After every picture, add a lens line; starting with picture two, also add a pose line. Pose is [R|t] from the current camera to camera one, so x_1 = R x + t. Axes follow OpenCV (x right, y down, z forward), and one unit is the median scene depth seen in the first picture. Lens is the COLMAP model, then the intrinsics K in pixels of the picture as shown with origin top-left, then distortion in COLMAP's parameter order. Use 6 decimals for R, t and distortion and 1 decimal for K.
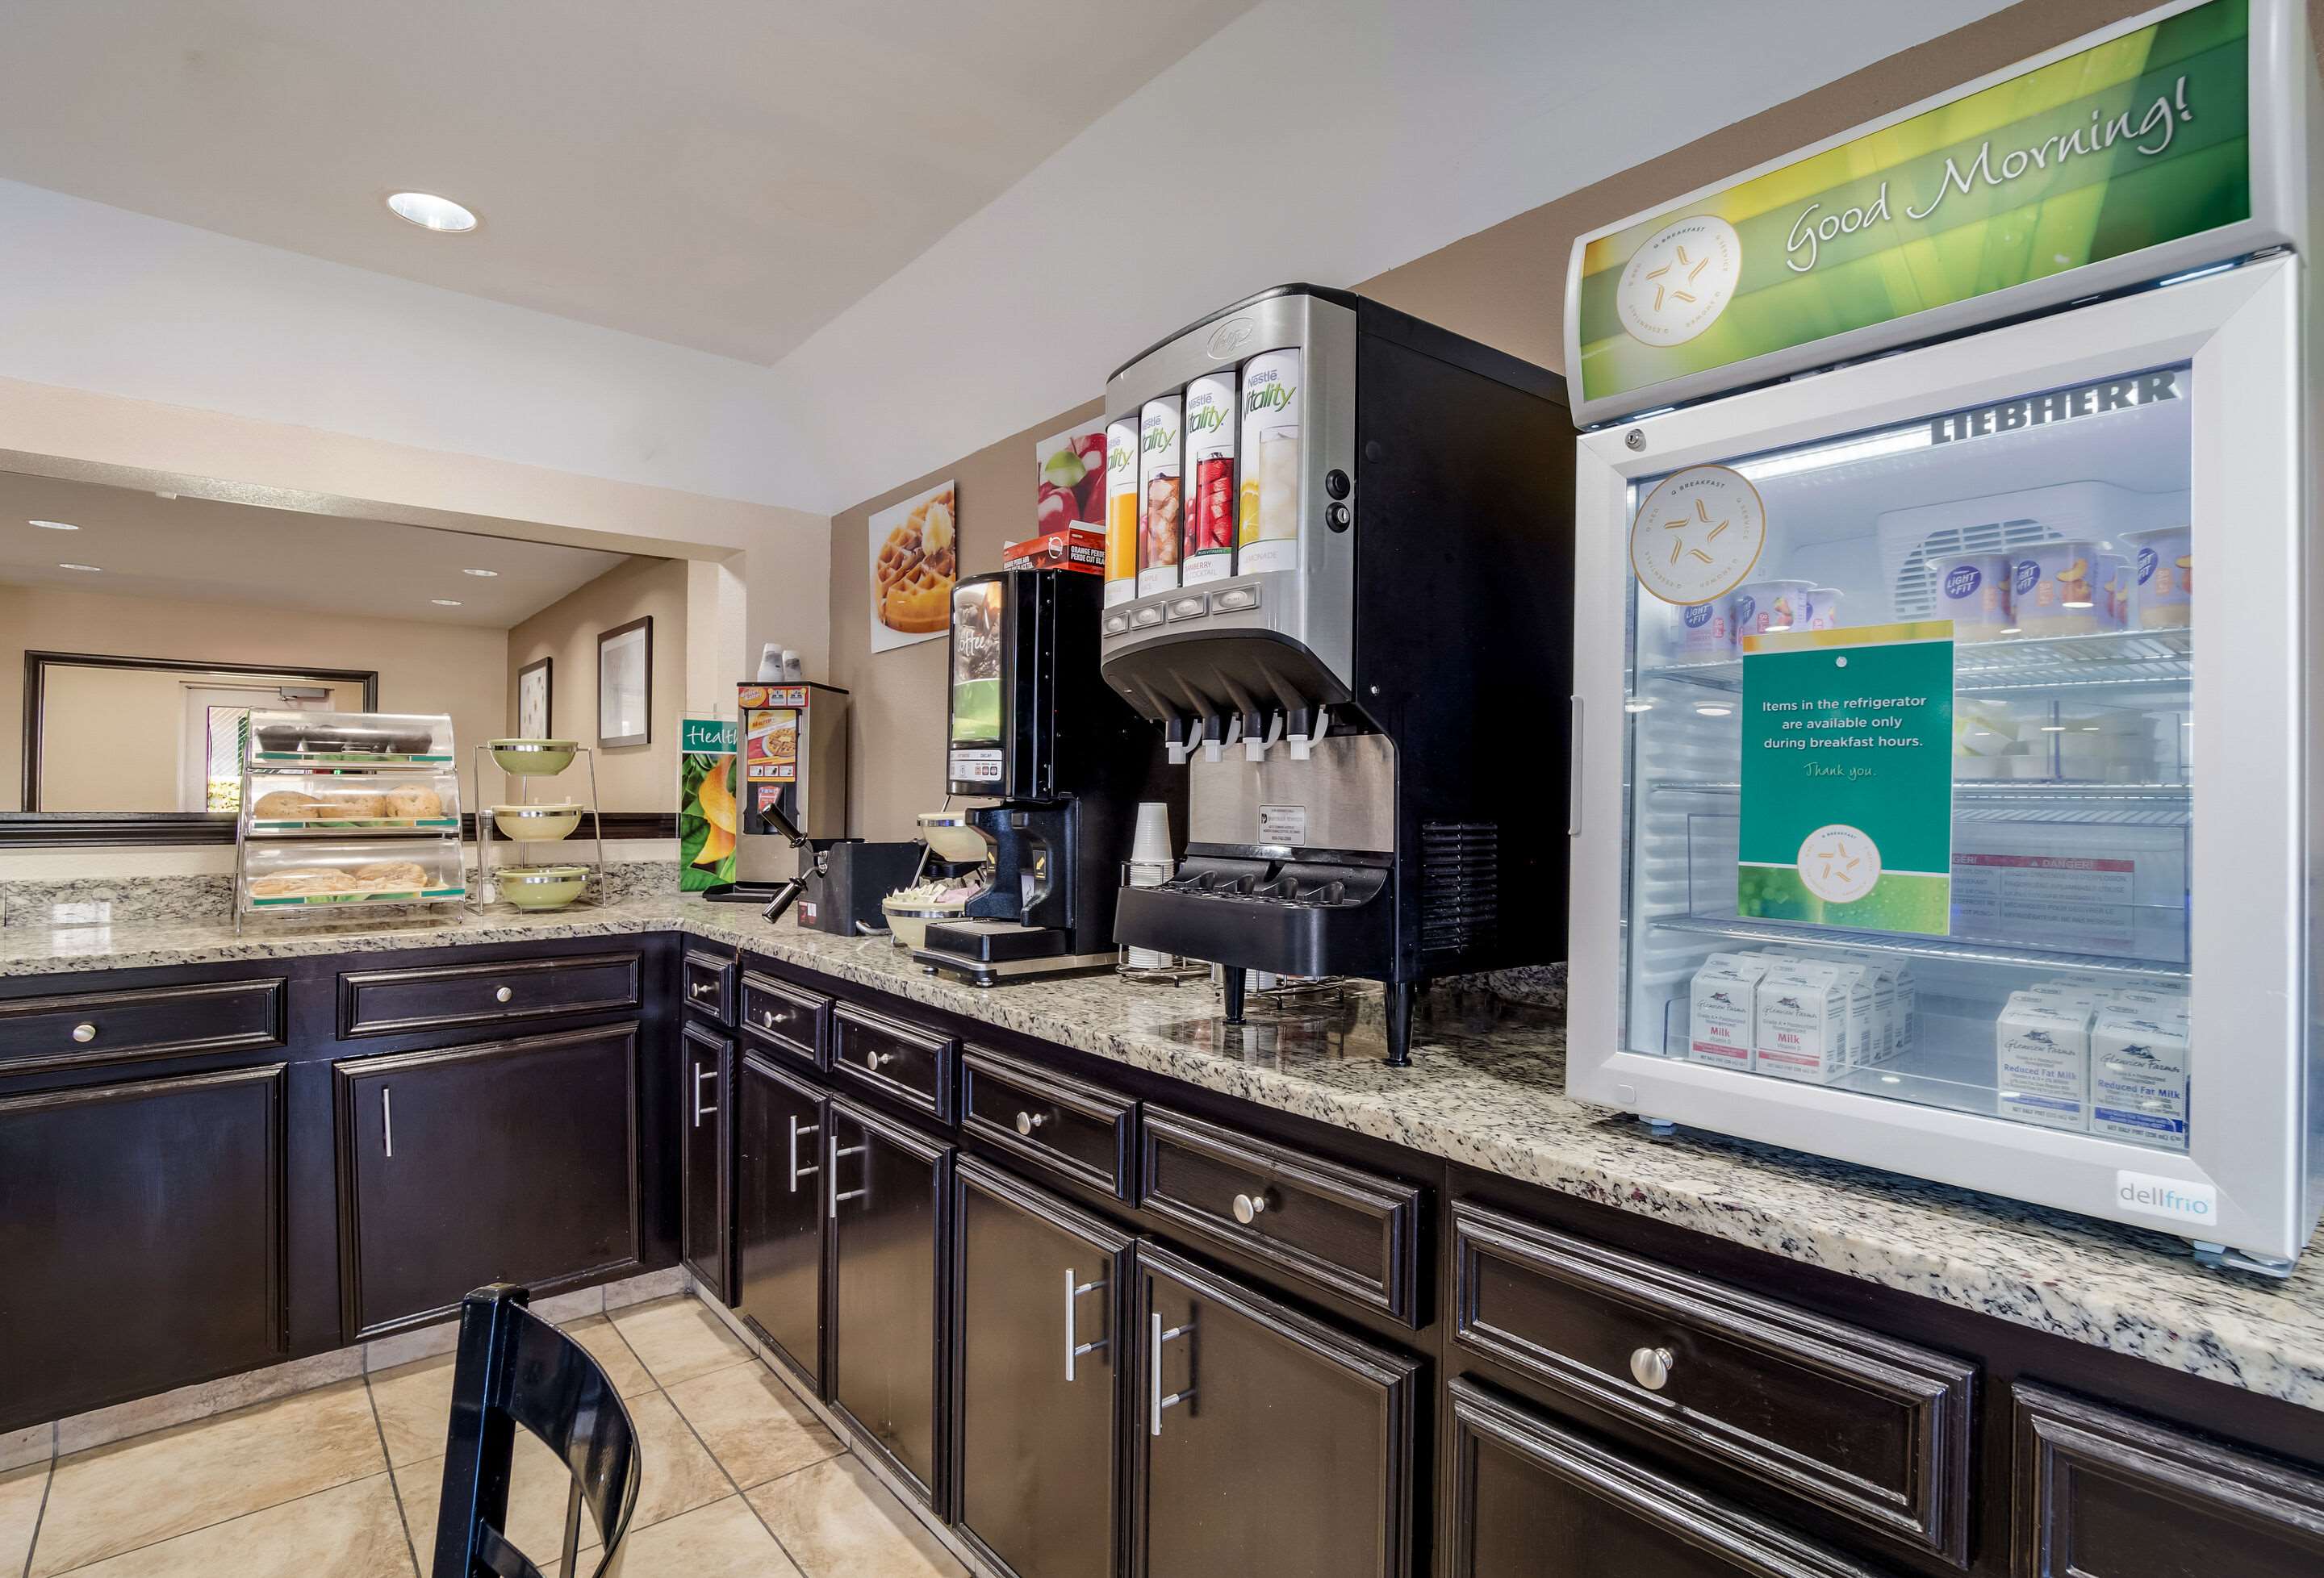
lens RADIAL K [[1126.0, 0, 1178.7], [0, 1126.0, 793.7], [0, 0, 1]] dist [-0.024808, 0.002169]
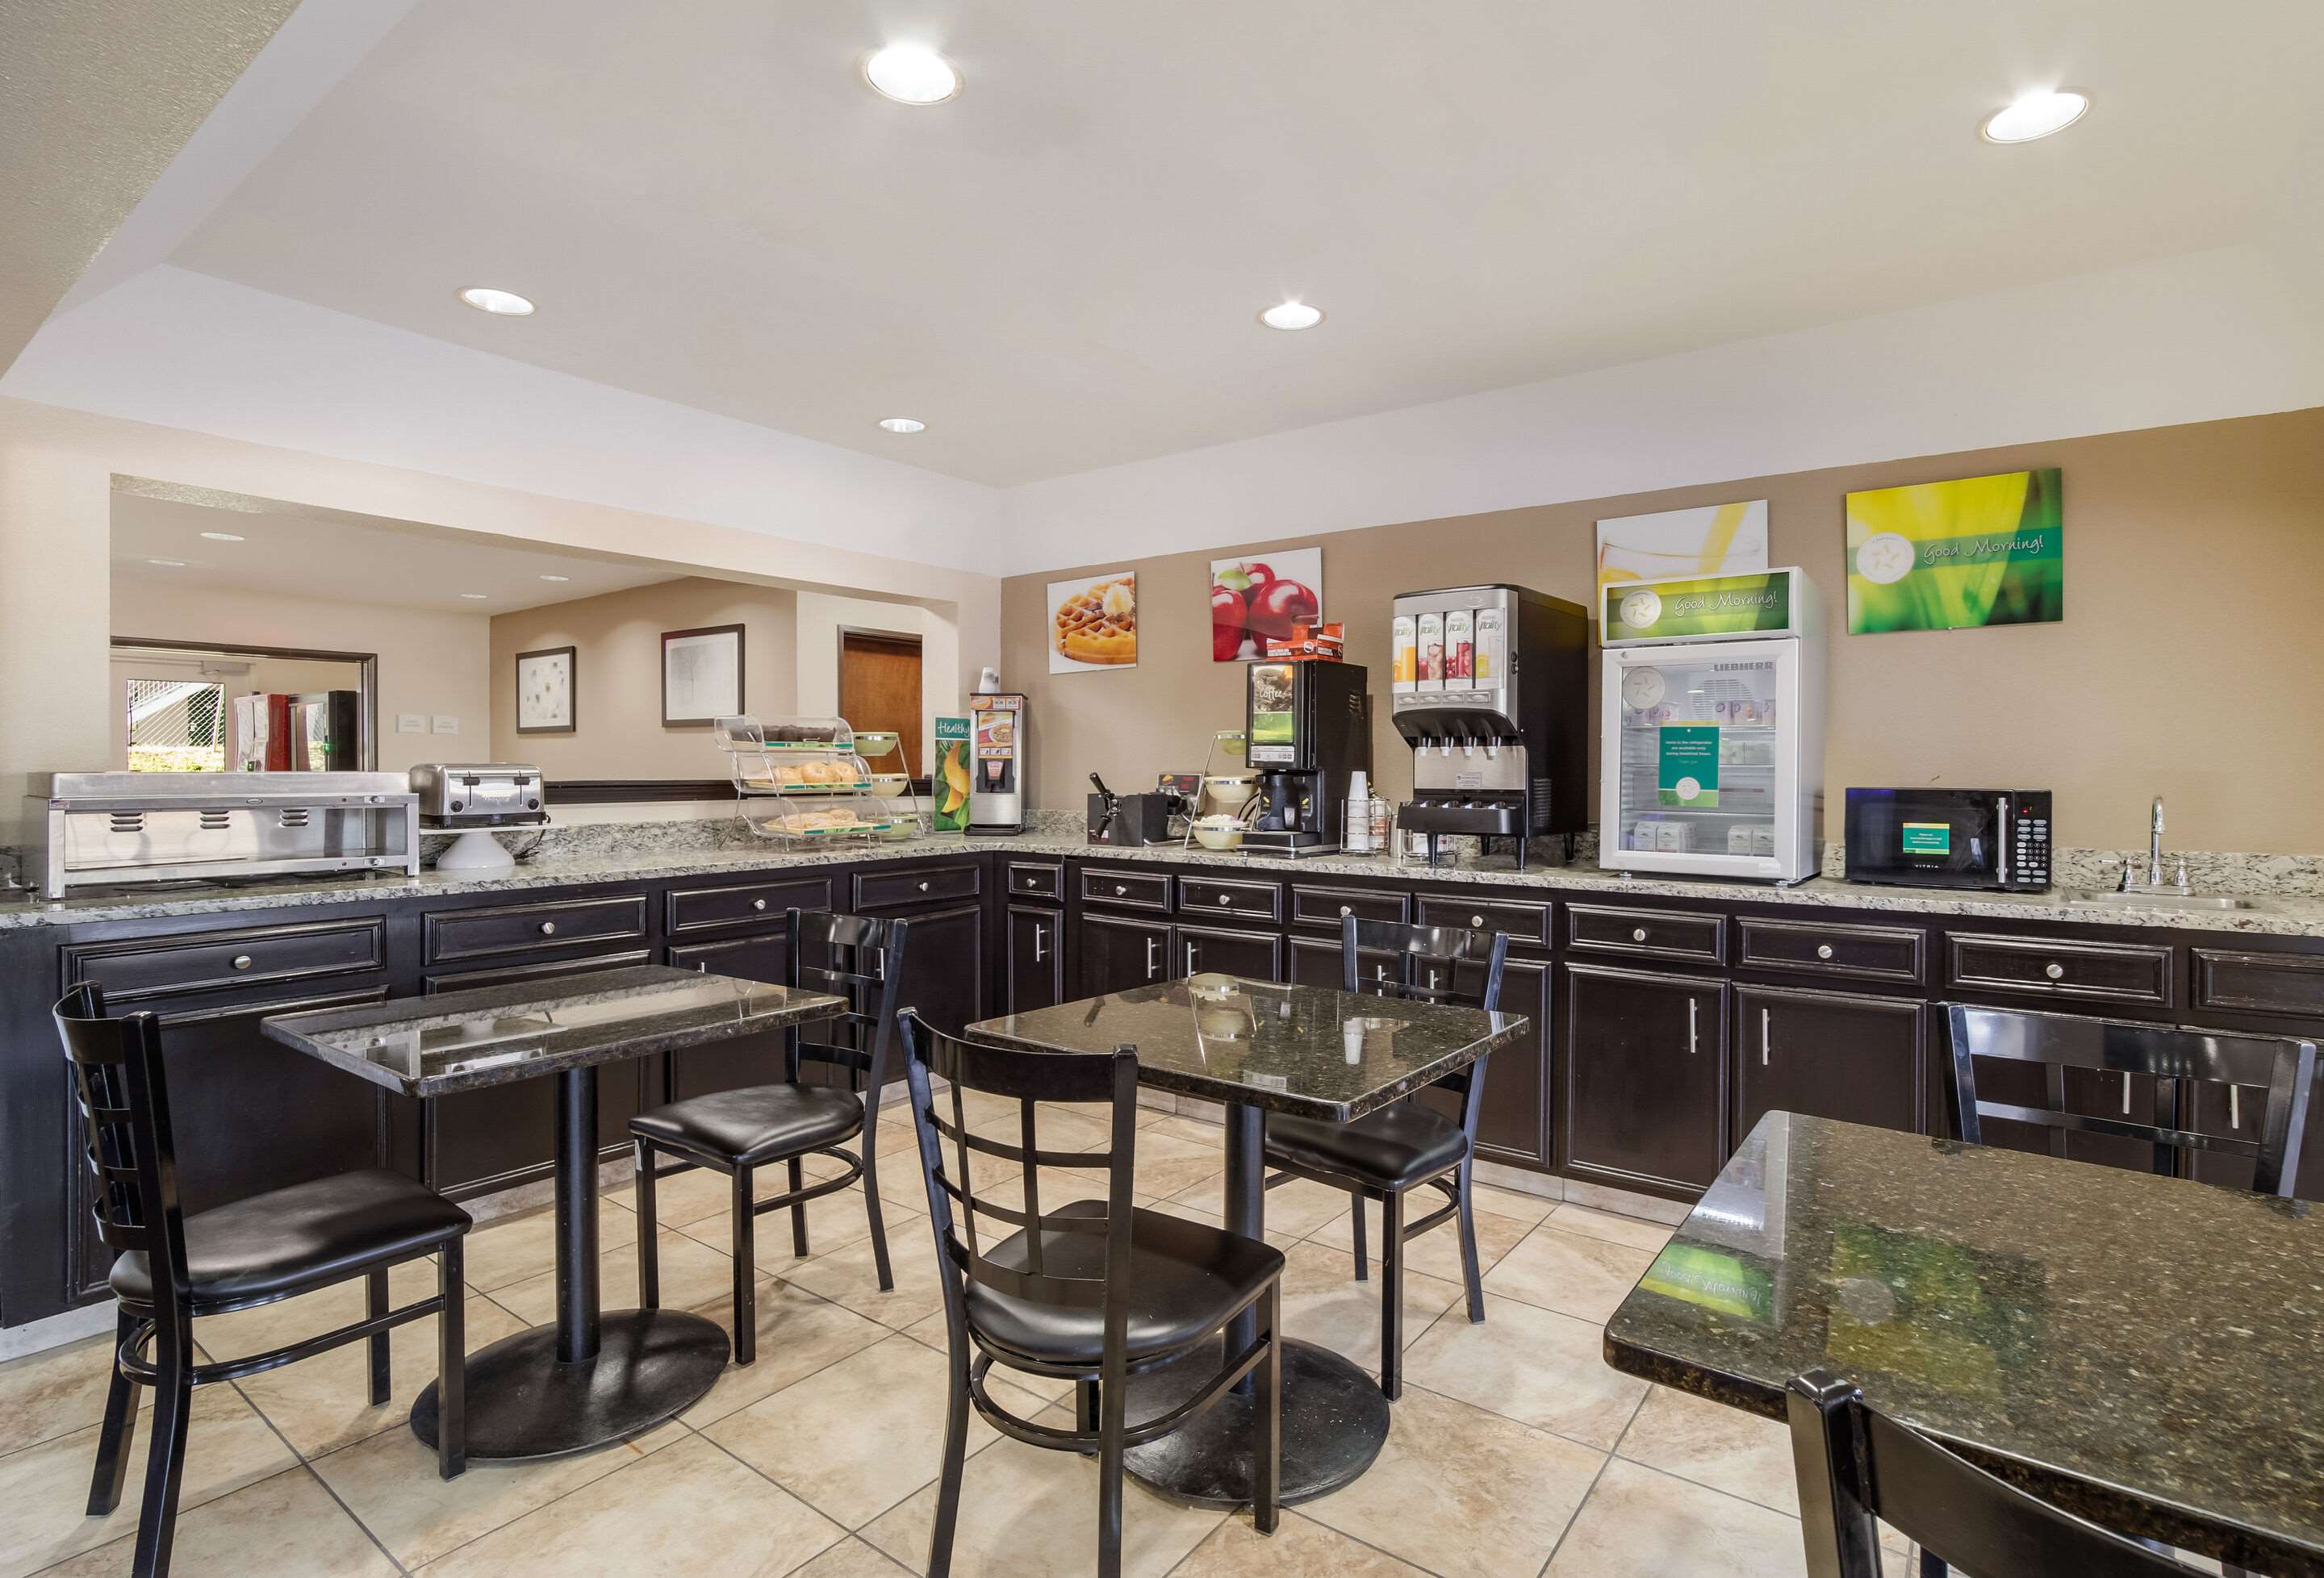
lens RADIAL K [[1126.0, 0, 1155.3], [0, 1126.0, 781.9], [0, 0, 1]] dist [-0.024808, 0.002169]
pose [[0.980052, -0.005708, 0.198658, -0.799549], [0.001989, 0.999819, 0.018916, -0.012666], [-0.198730, -0.018144, 0.979886, -0.967243]]
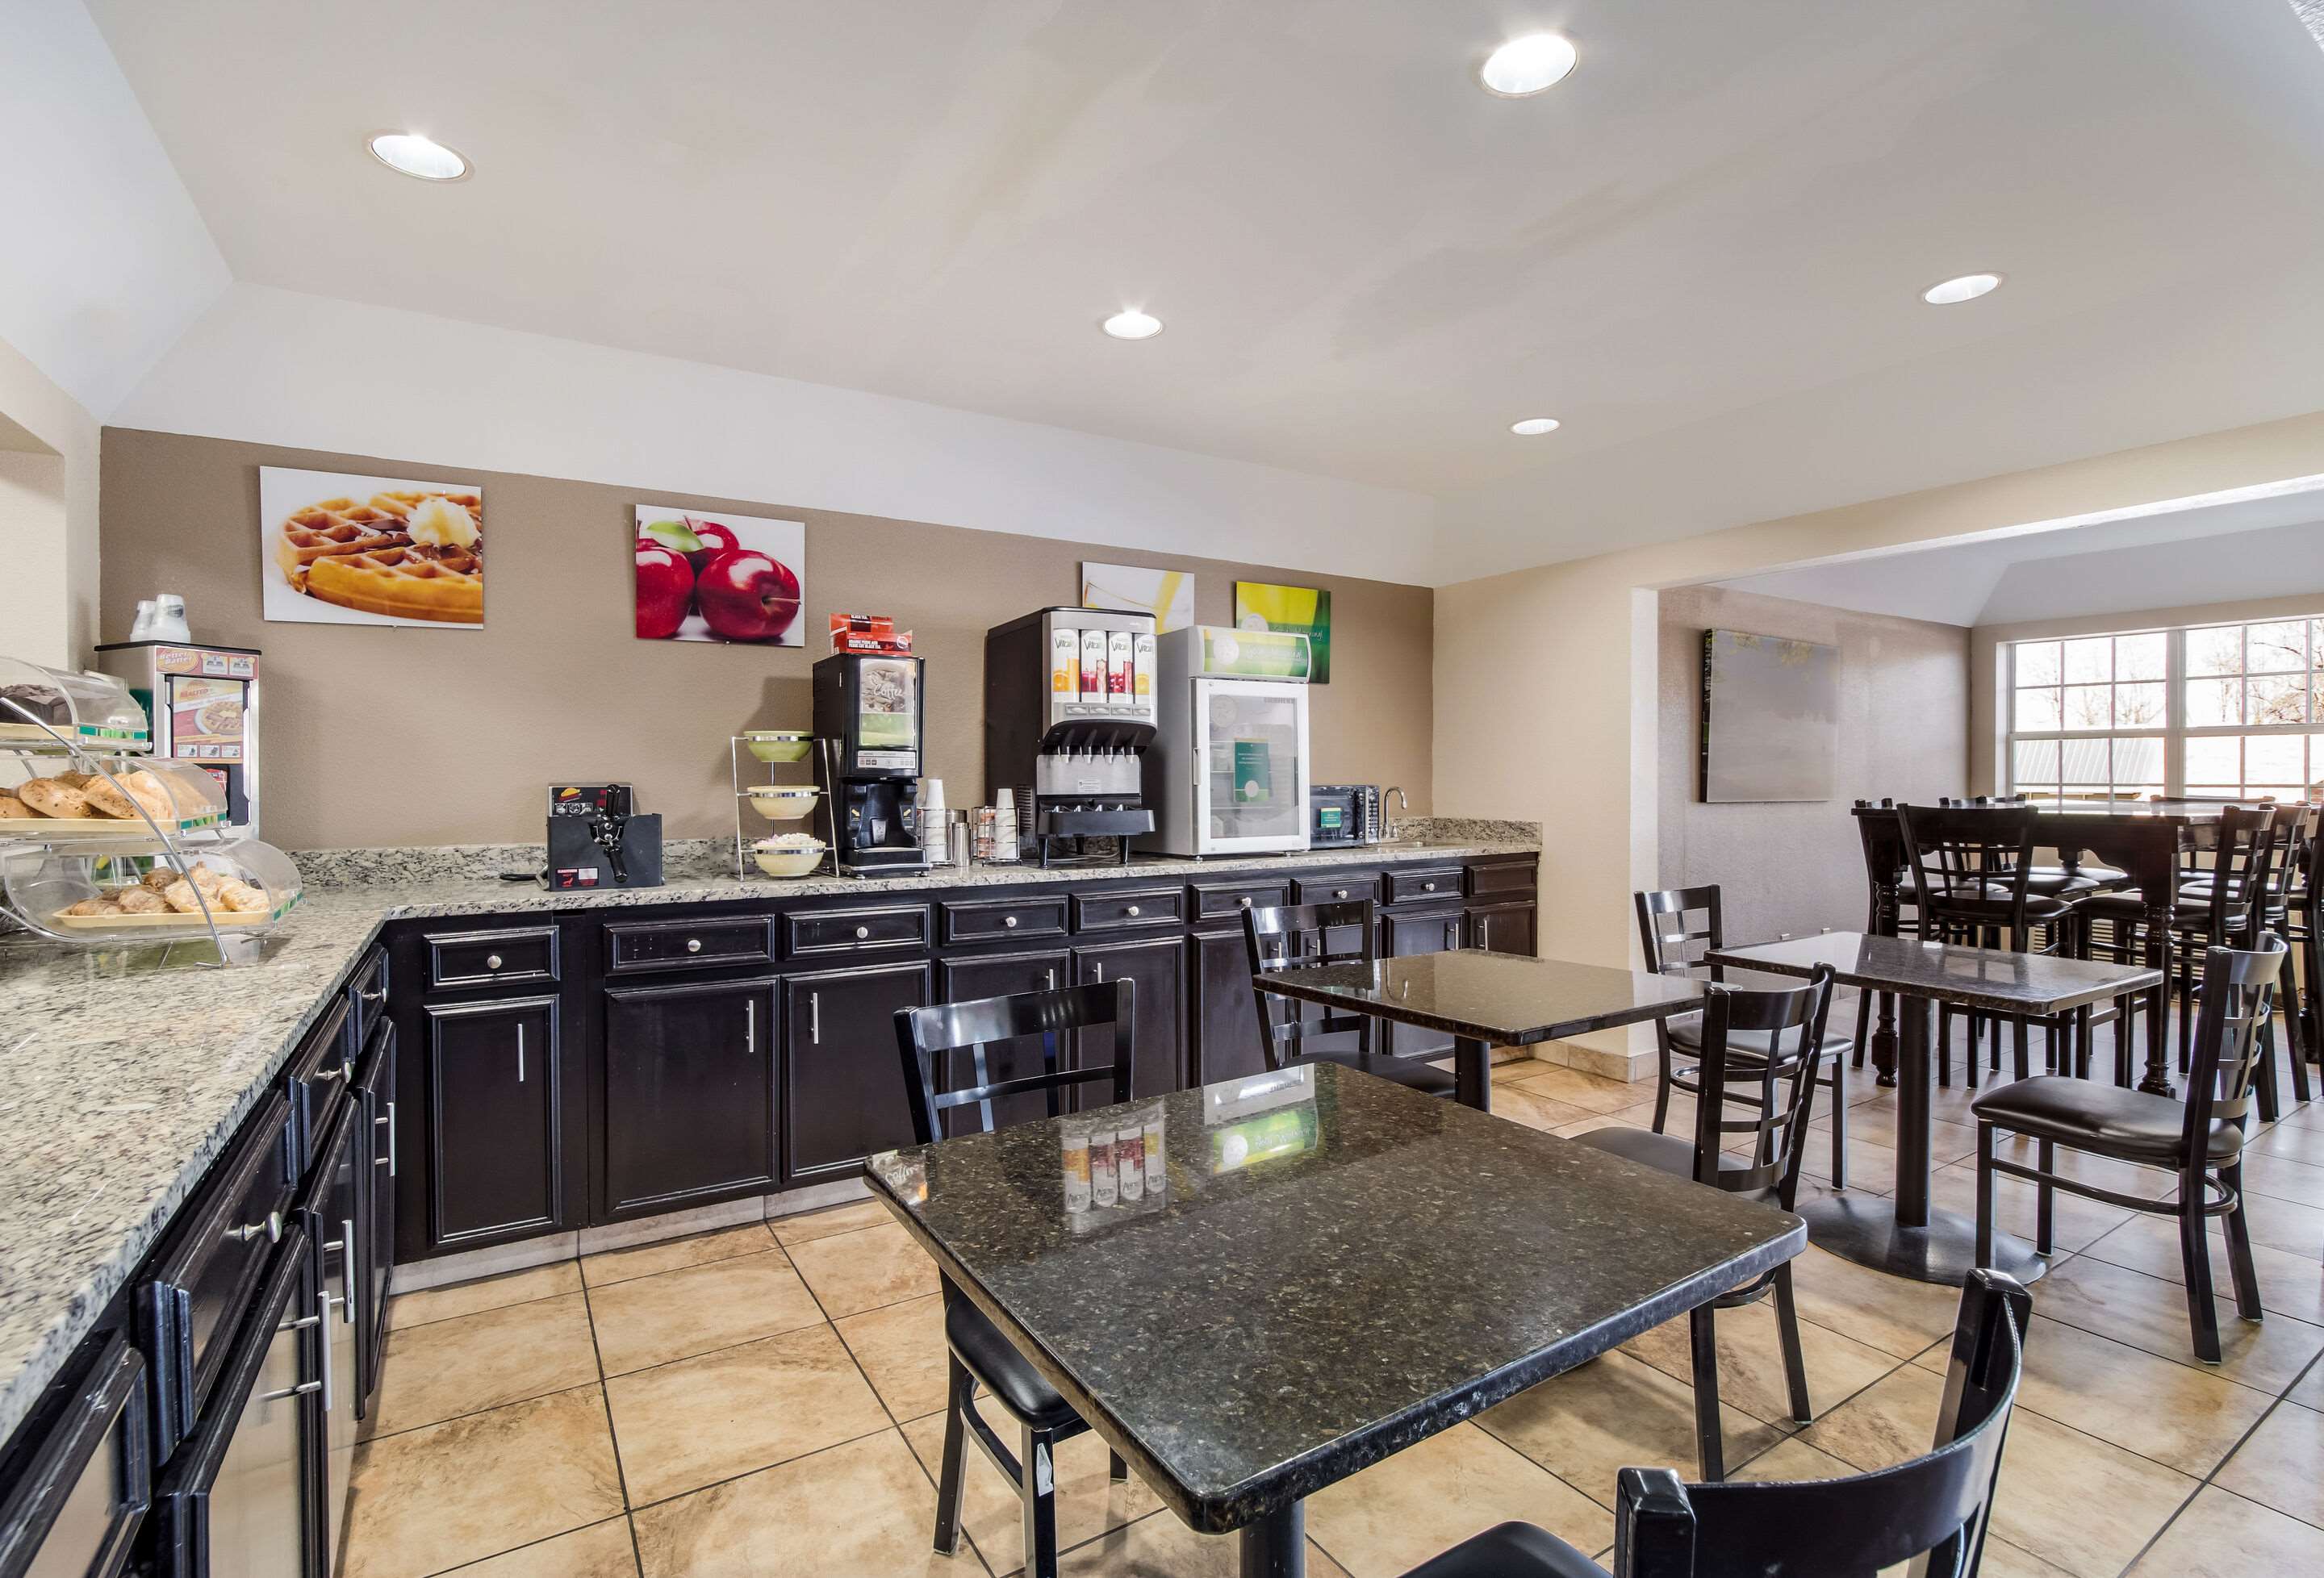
lens RADIAL K [[1126.0, 0, 1183.2], [0, 1126.0, 779.9], [0, 0, 1]] dist [-0.024808, 0.002169]
pose [[0.148473, -0.011946, 0.988844, -1.896227], [0.000635, 0.999928, 0.011985, -0.013984], [-0.988916, -0.001151, 0.148470, 0.267407]]
